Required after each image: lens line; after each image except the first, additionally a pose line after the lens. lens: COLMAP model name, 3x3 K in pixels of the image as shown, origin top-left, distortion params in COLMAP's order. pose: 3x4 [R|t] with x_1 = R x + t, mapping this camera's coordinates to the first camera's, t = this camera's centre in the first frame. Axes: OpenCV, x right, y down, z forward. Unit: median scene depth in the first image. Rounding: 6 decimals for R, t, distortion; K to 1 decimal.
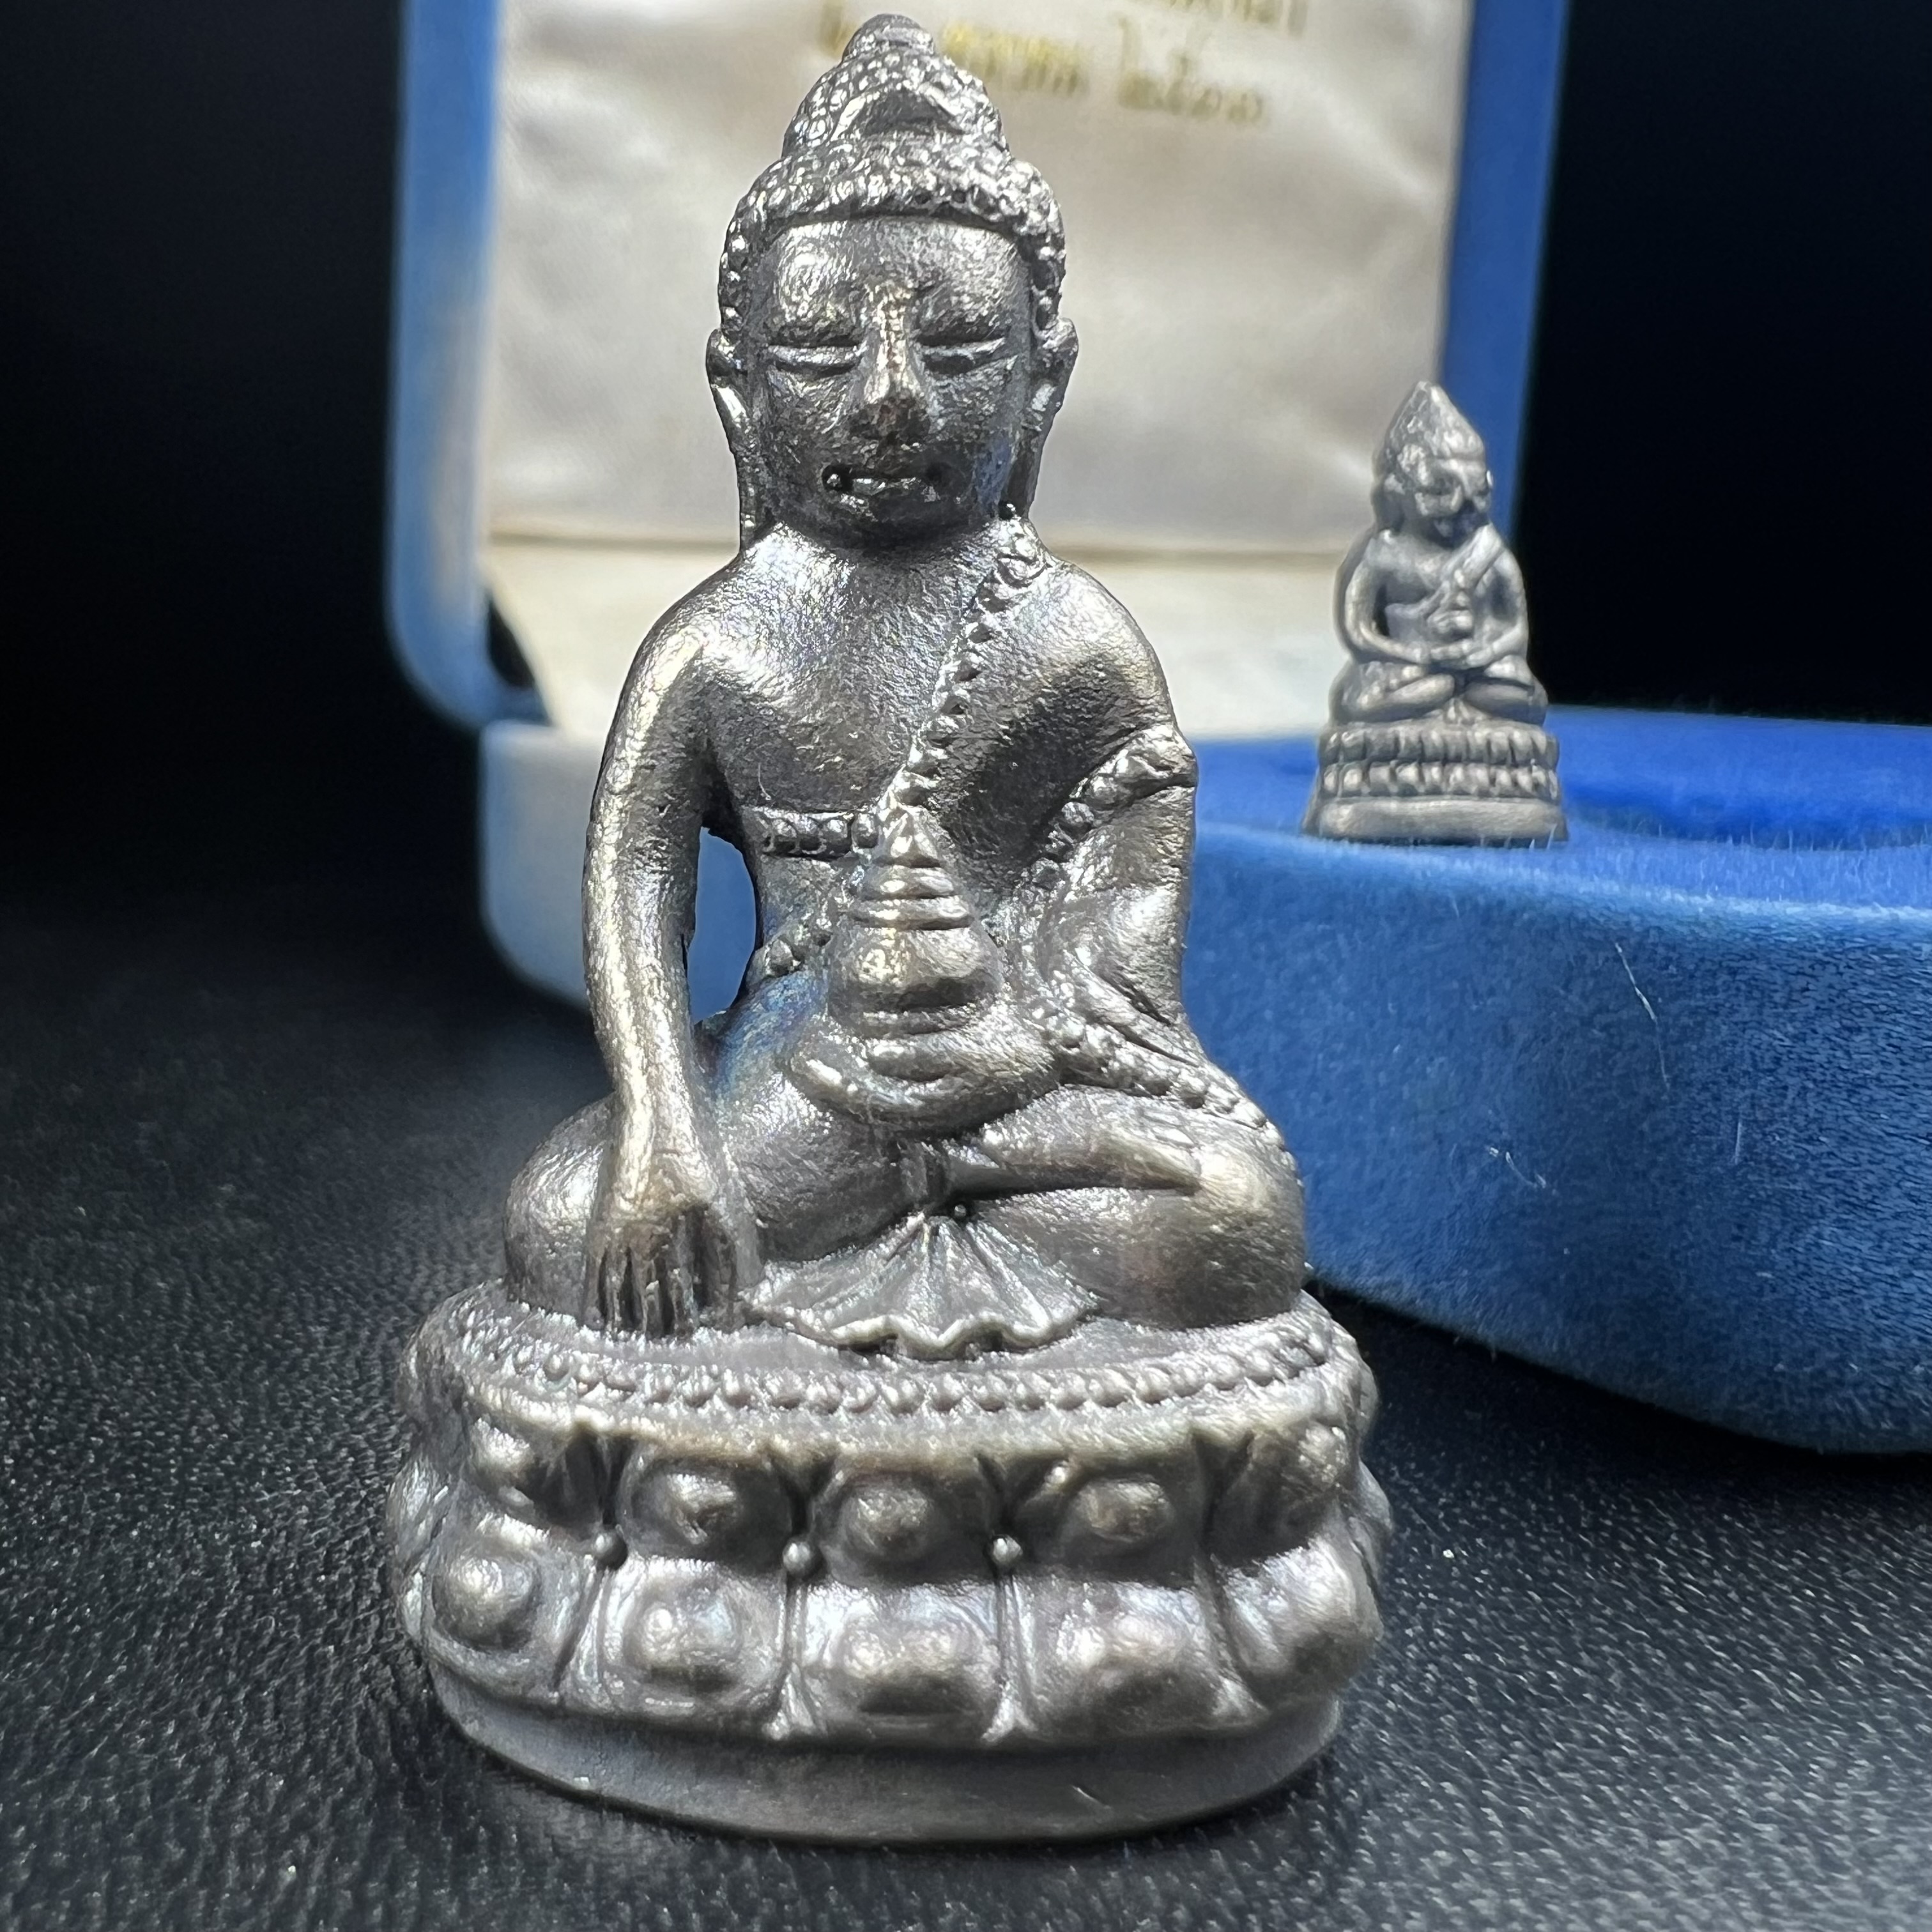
lens RADIAL K [[2097.5, 0, 657.2], [0, 2097.5, 797.2], [0, 0, 1]] dist [-0.006478, -0.007181]
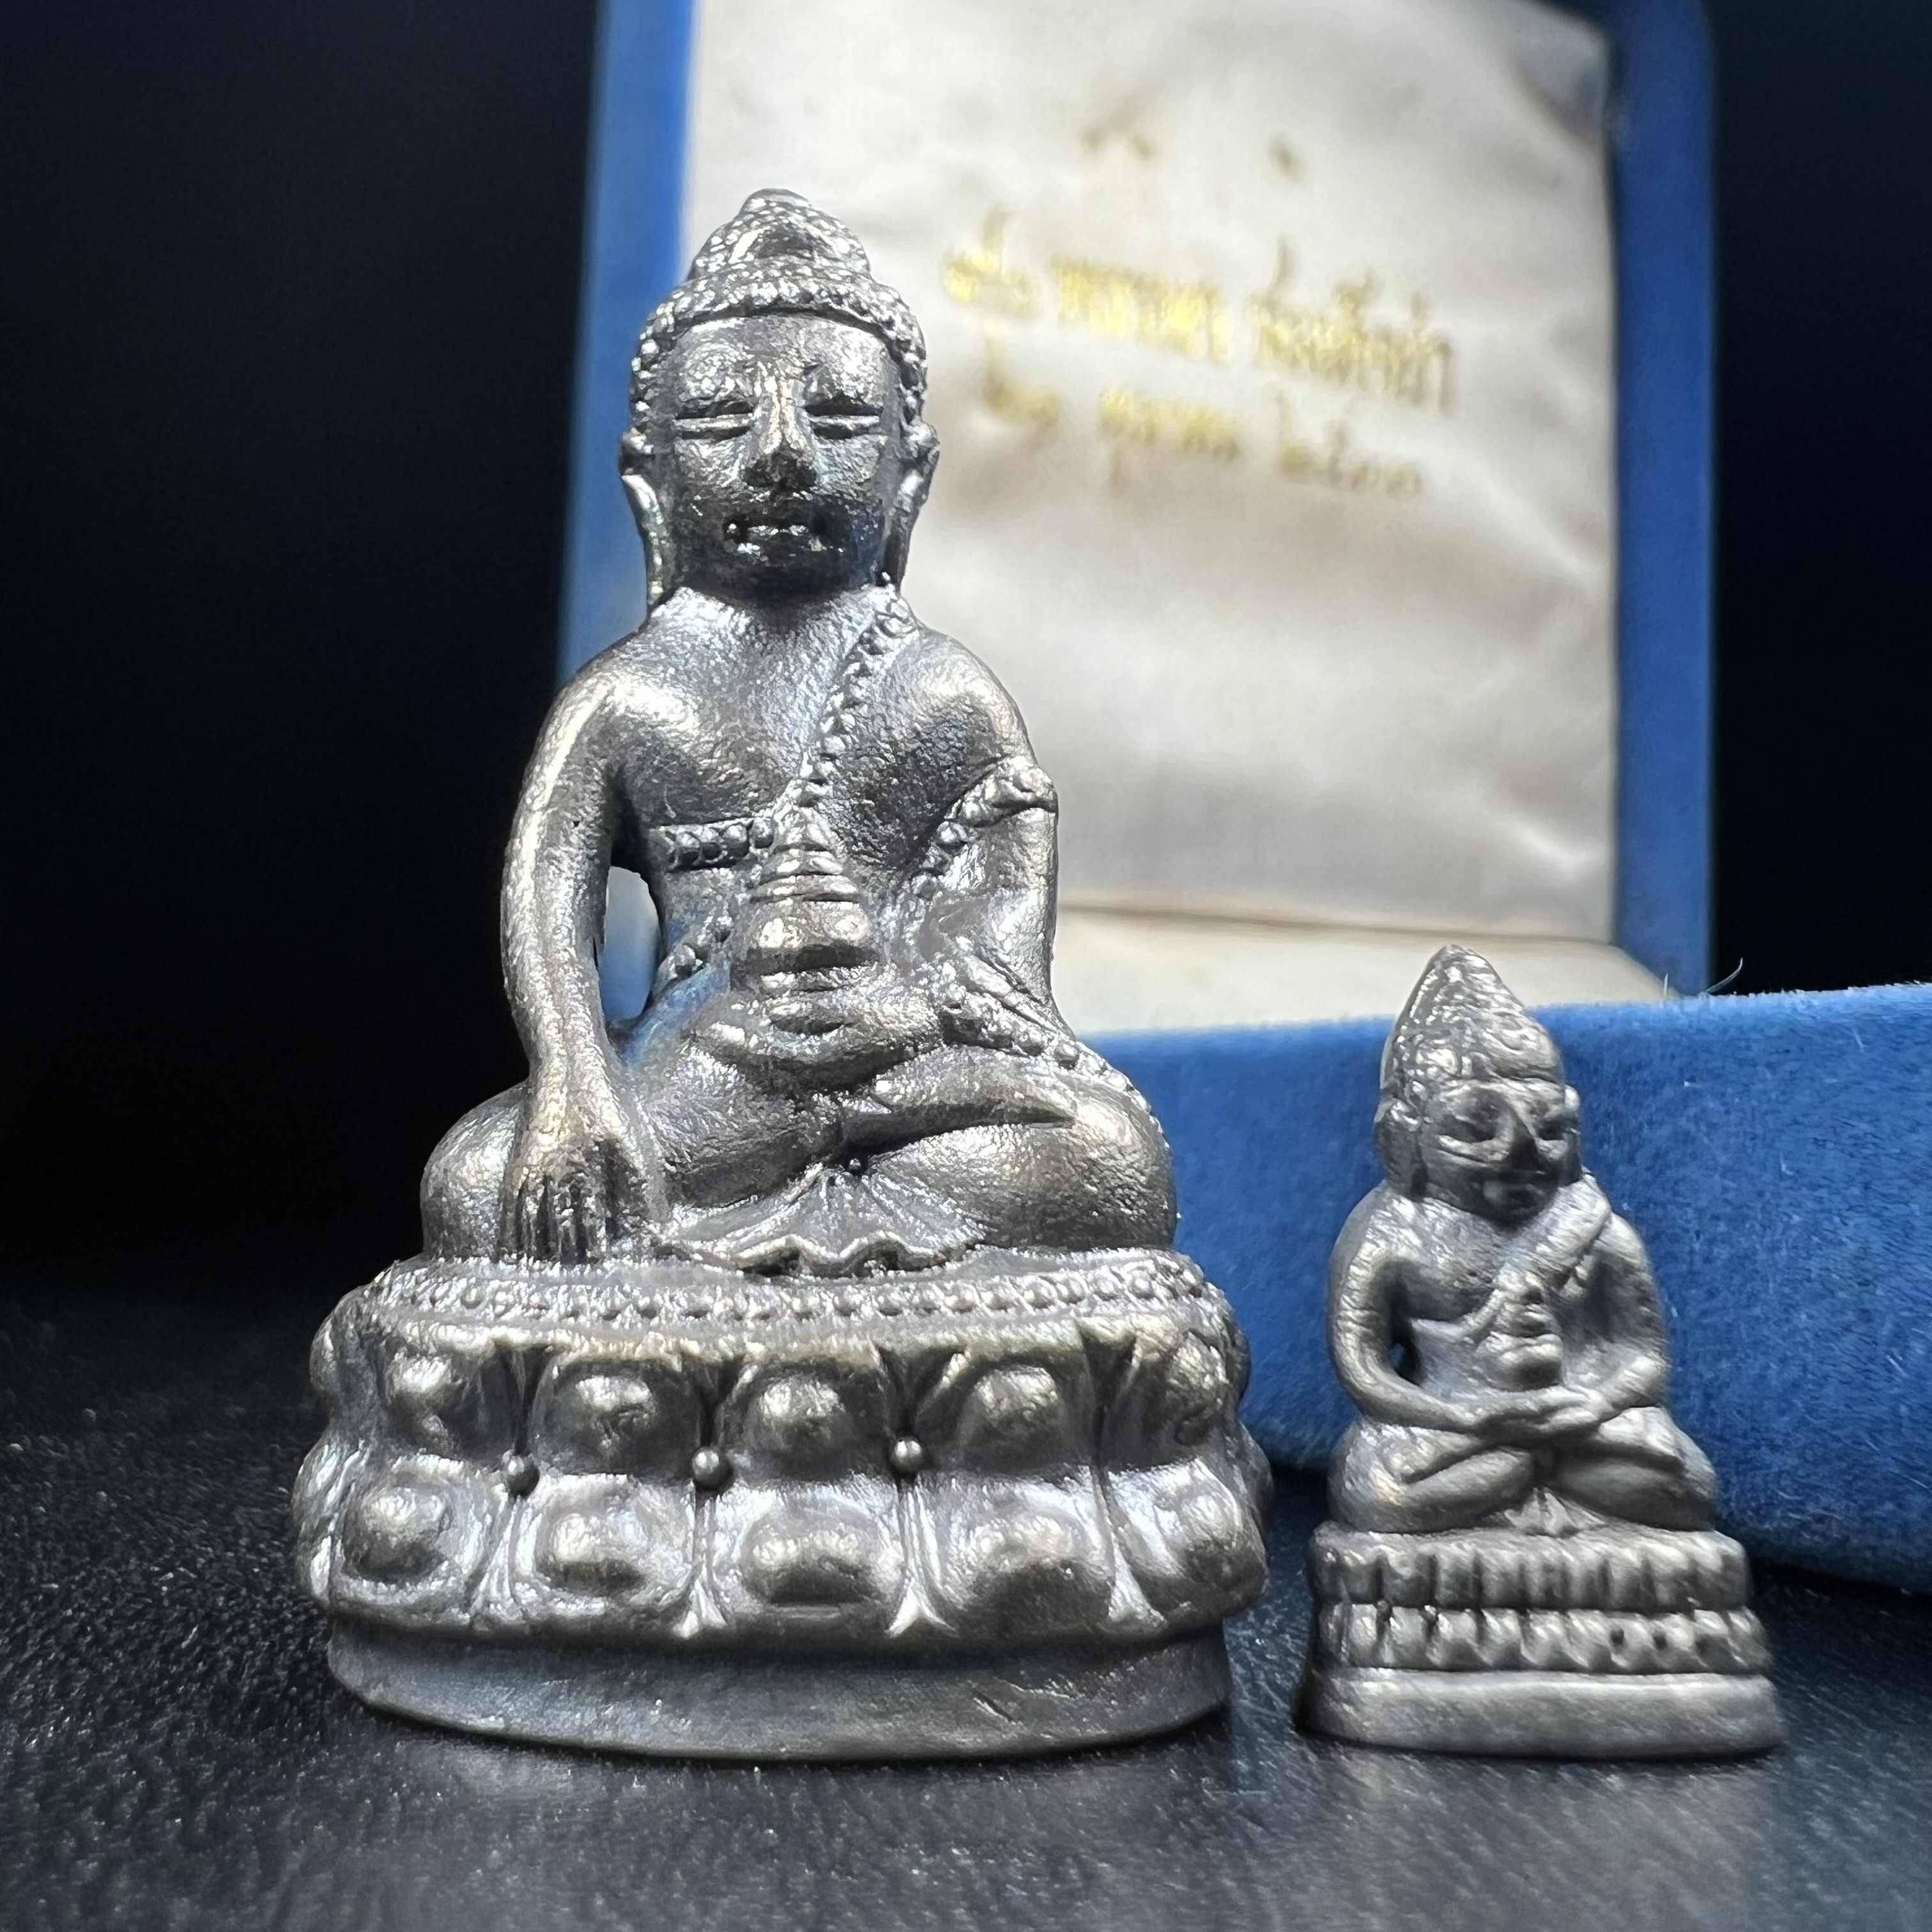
lens RADIAL K [[2097.5, 0, 657.2], [0, 2097.5, 797.2], [0, 0, 1]] dist [-0.006478, -0.007181]
pose [[0.997744, 0.020060, 0.064059, -0.027637], [-0.004085, 0.970677, -0.240351, 0.271343], [-0.067002, 0.239547, 0.968570, -0.070398]]
